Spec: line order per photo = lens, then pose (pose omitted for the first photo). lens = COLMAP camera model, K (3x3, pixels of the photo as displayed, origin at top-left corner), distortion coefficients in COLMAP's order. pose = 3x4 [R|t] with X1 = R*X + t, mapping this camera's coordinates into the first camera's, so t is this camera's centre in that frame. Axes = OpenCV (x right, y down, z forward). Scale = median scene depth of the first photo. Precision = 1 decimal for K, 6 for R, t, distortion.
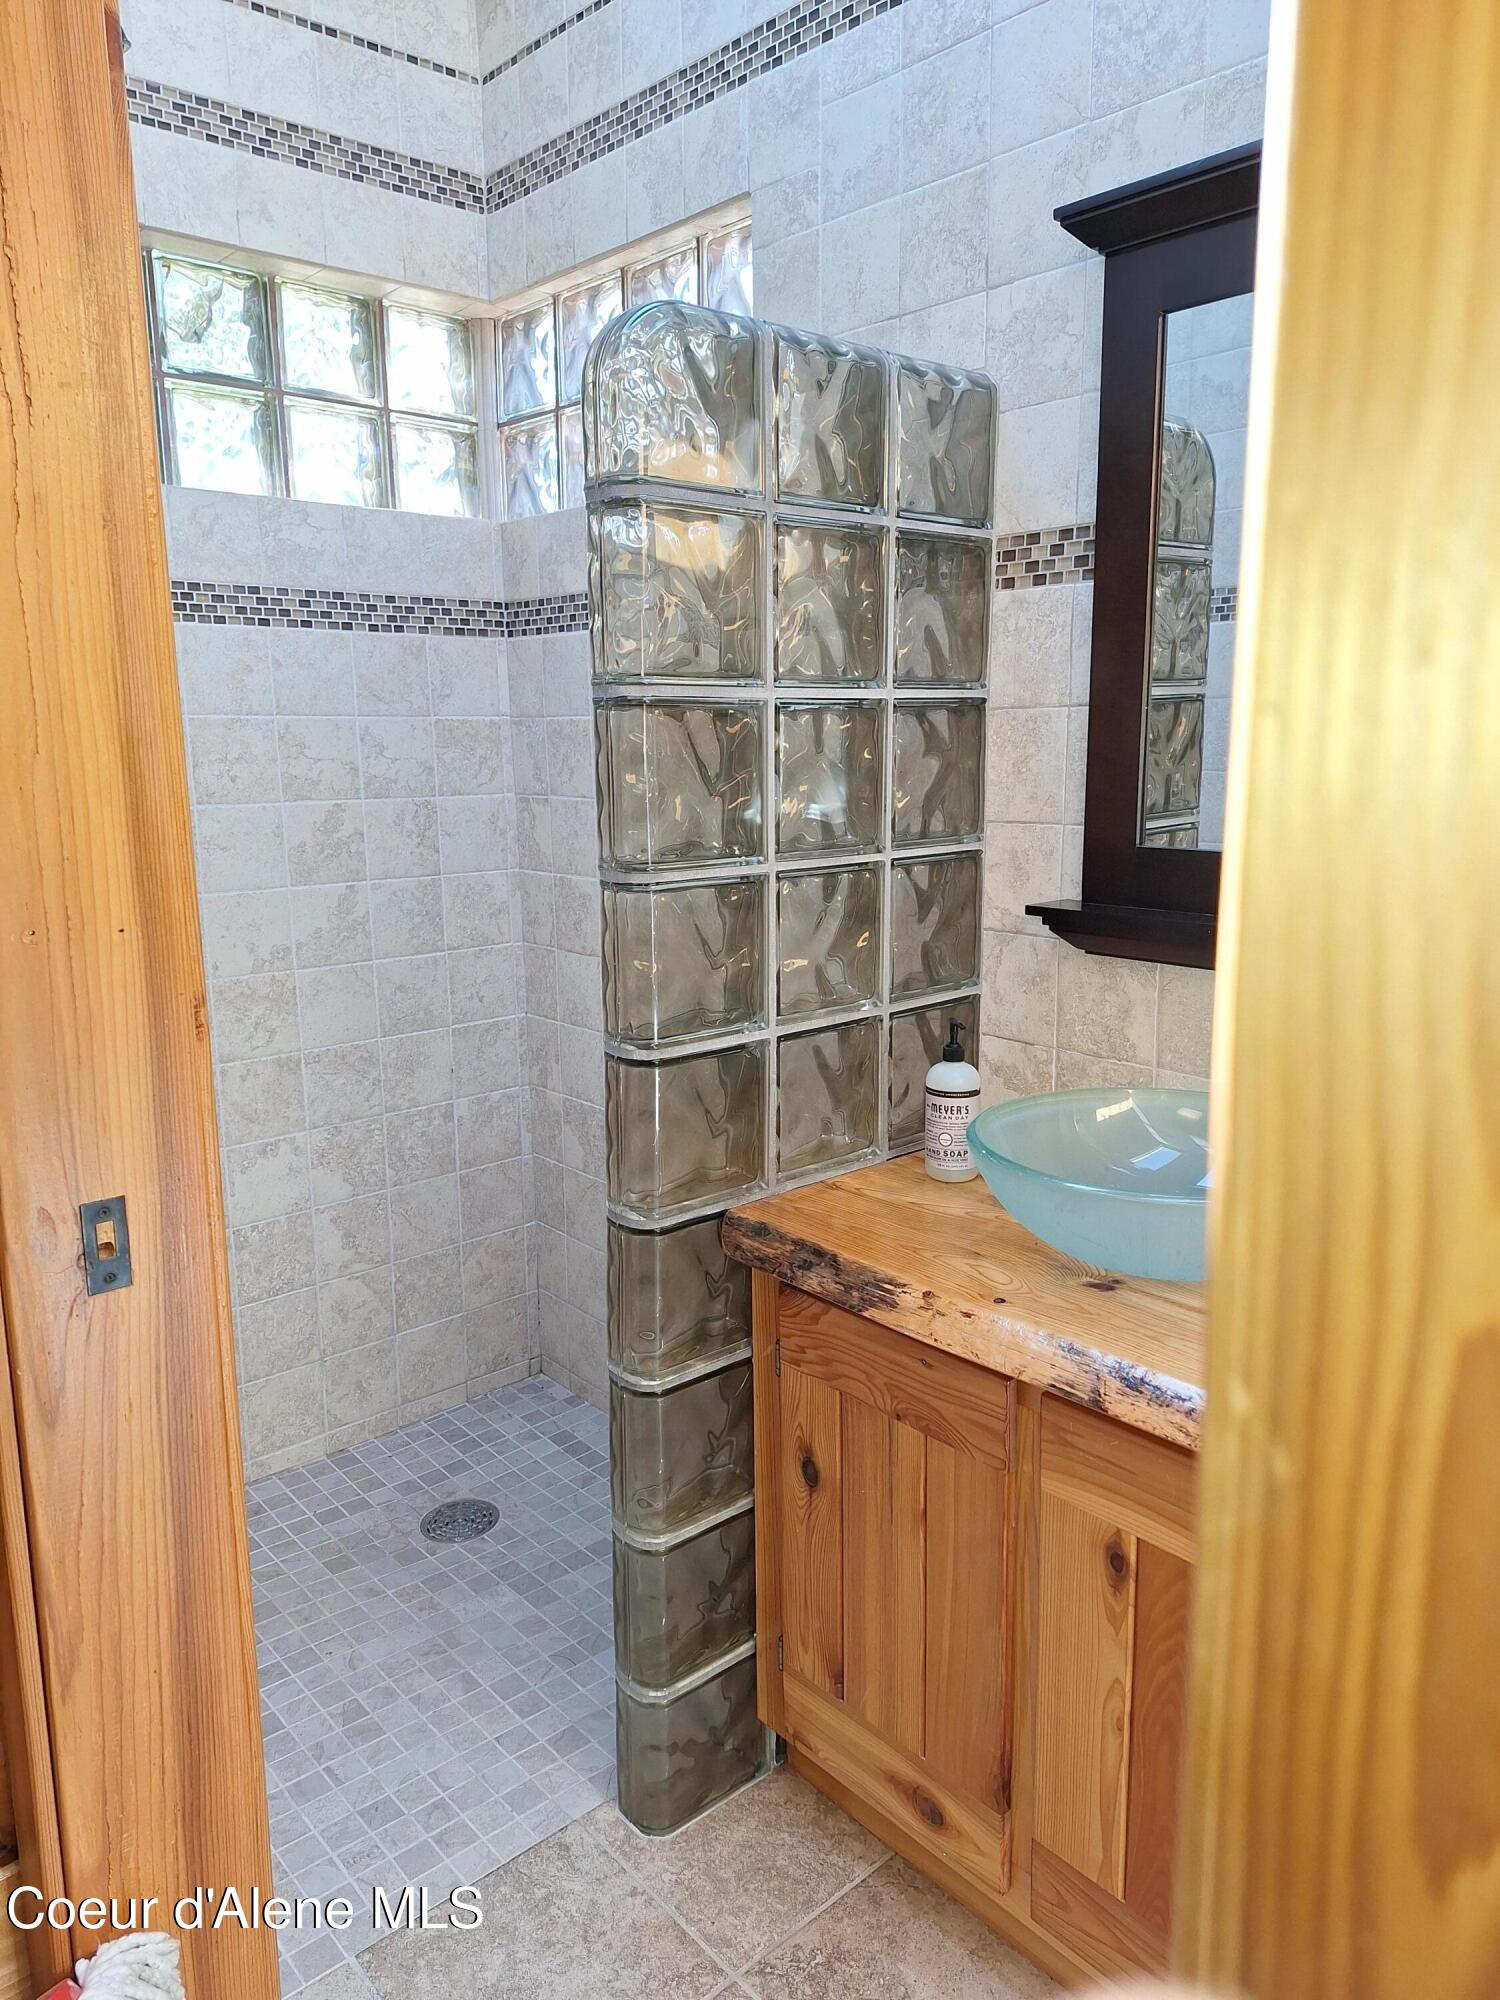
lens RADIAL K [[1390.1, 0, 736.6], [0, 1390.1, 964.9], [0, 0, 1]] dist [0.051288, -0.047327]
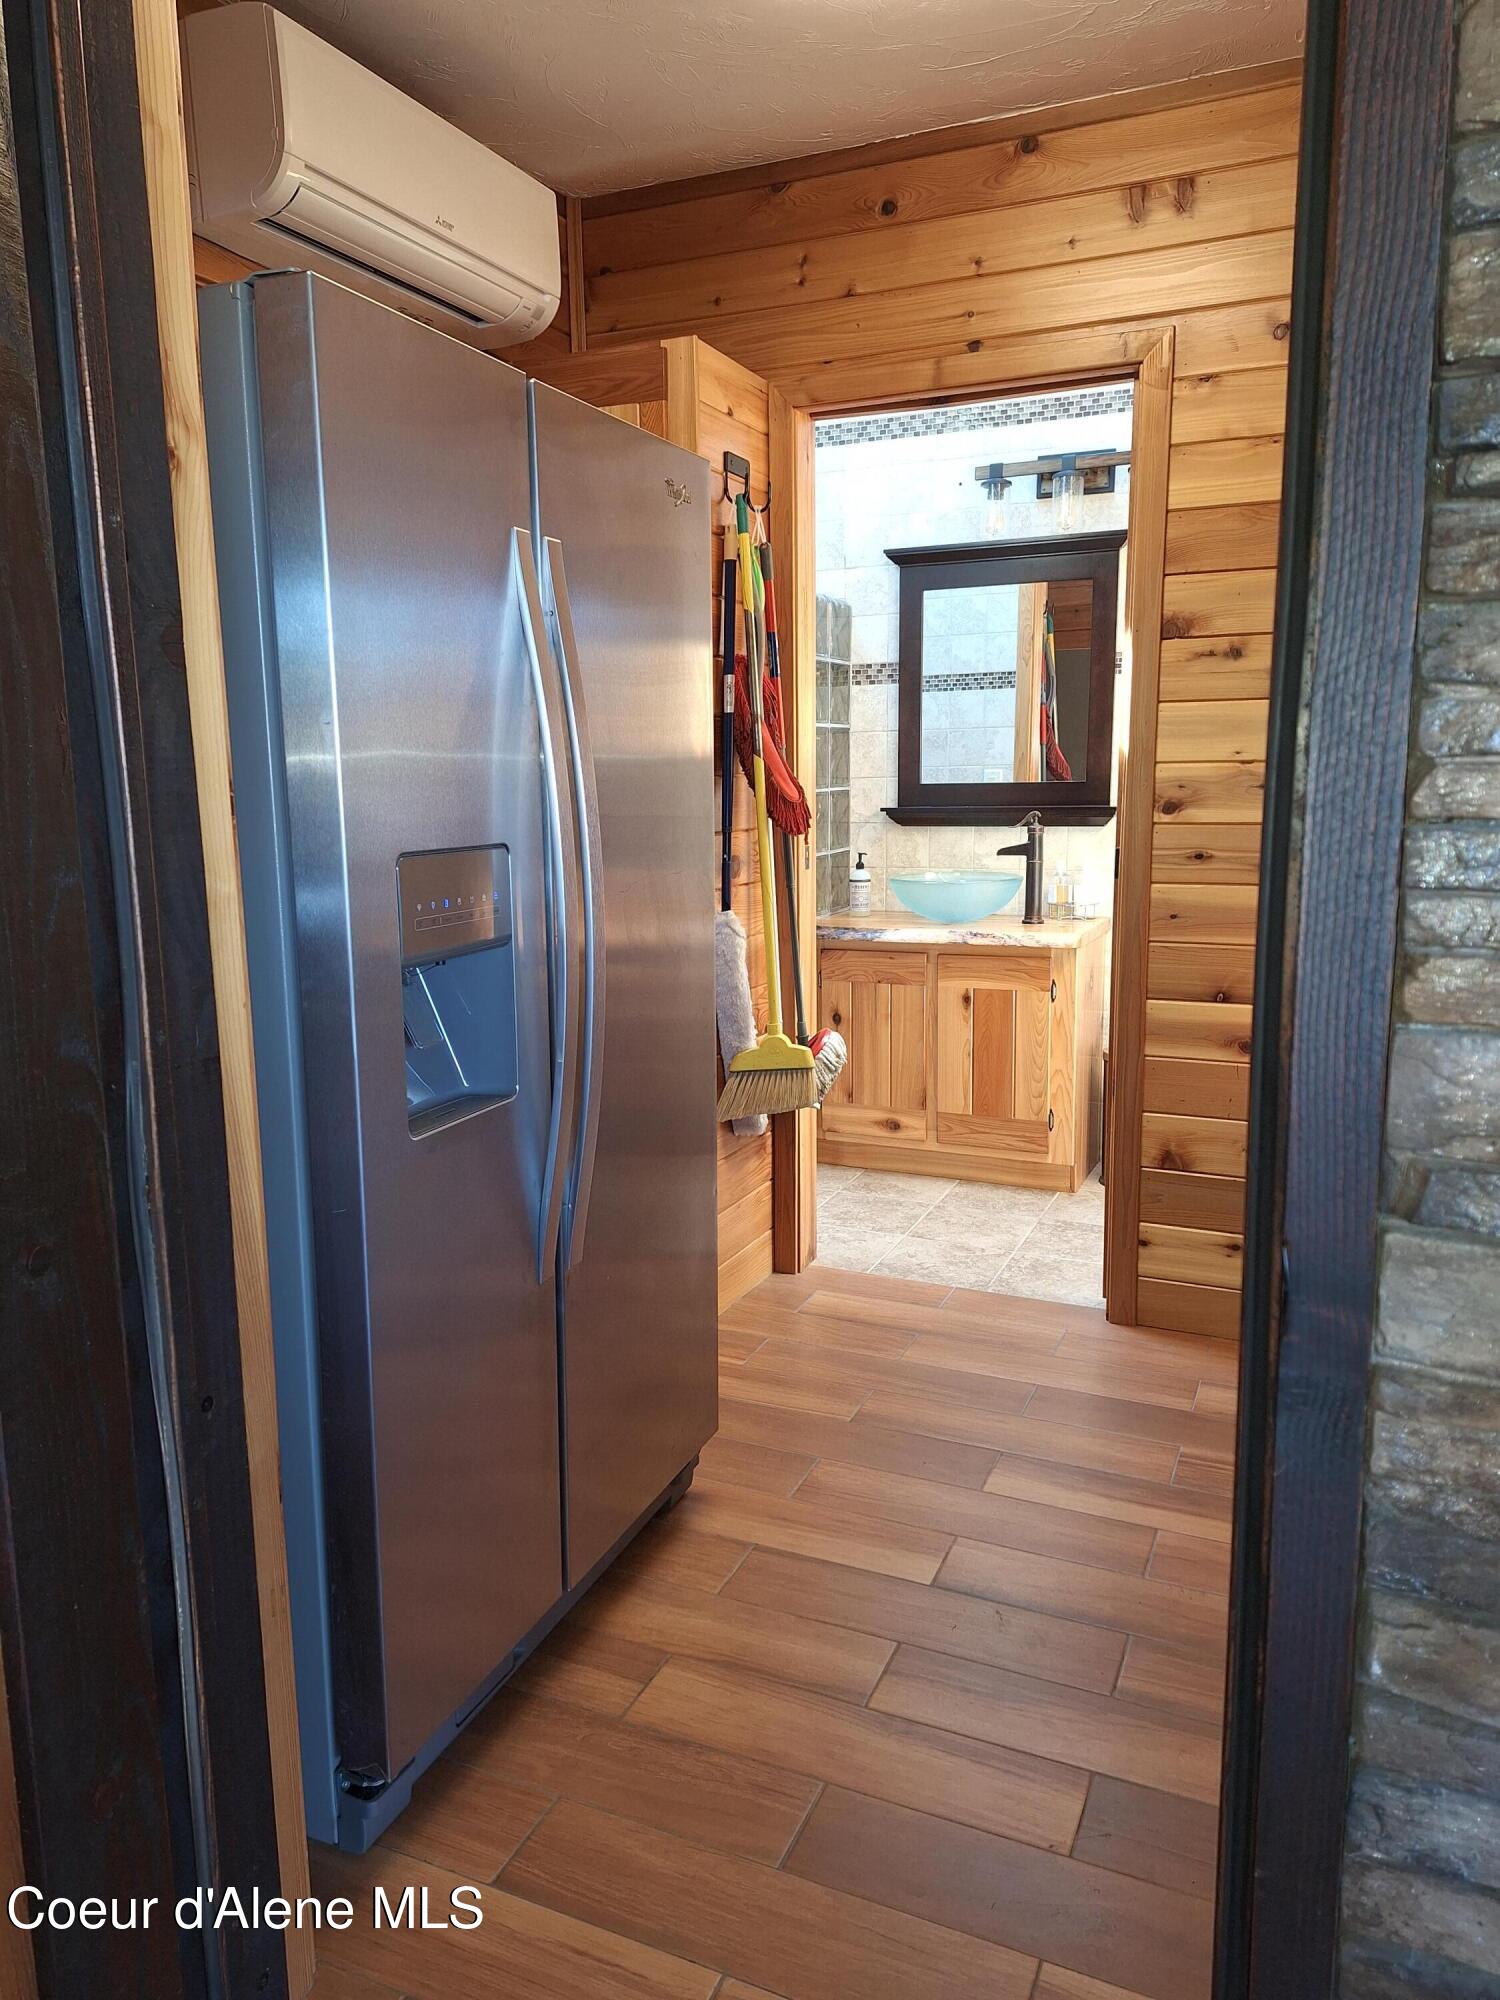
lens RADIAL K [[1390.1, 0, 741.3], [0, 1390.1, 1002.6], [0, 0, 1]] dist [0.051288, -0.047327]
pose [[0.909702, -0.075830, 0.408279, -1.116099], [0.077980, 0.996890, 0.011404, 0.269437], [-0.407874, 0.021464, 0.912786, -1.256641]]
